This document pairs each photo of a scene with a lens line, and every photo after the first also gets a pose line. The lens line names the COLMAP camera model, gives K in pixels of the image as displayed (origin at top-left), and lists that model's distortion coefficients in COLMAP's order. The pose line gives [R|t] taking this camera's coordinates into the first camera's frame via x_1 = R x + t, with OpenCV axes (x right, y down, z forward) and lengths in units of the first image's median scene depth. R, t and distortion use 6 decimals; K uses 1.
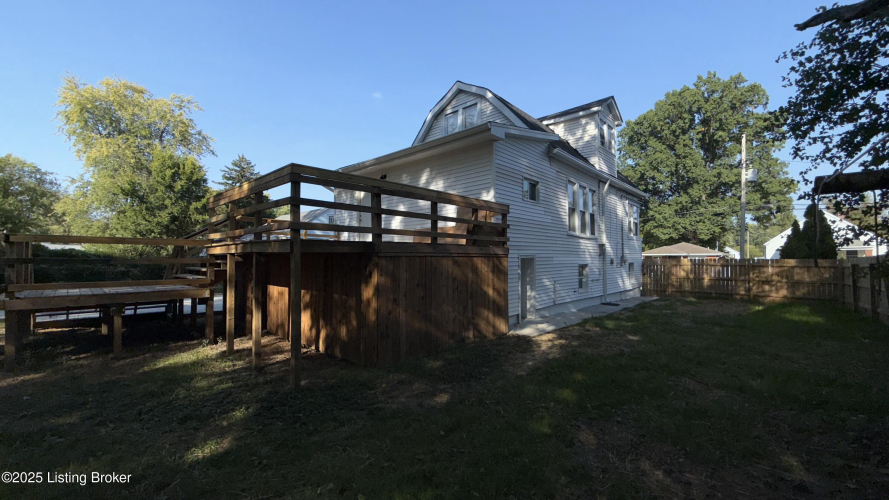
lens RADIAL K [[355.5, 0, 443.9], [0, 355.5, 252.4], [0, 0, 1]] dist [-0.000424, -0.000122]
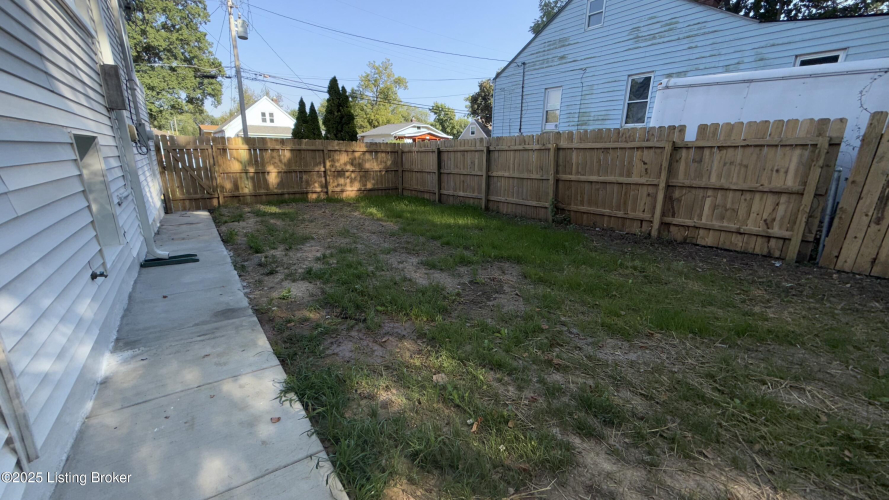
lens RADIAL K [[355.5, 0, 444.2], [0, 355.5, 249.6], [0, 0, 1]] dist [-0.000424, -0.000122]
pose [[0.203634, -0.261008, 0.943614, 0.151250], [-0.034199, 0.961324, 0.273287, 0.019944], [-0.978450, -0.087921, 0.186832, 0.529333]]
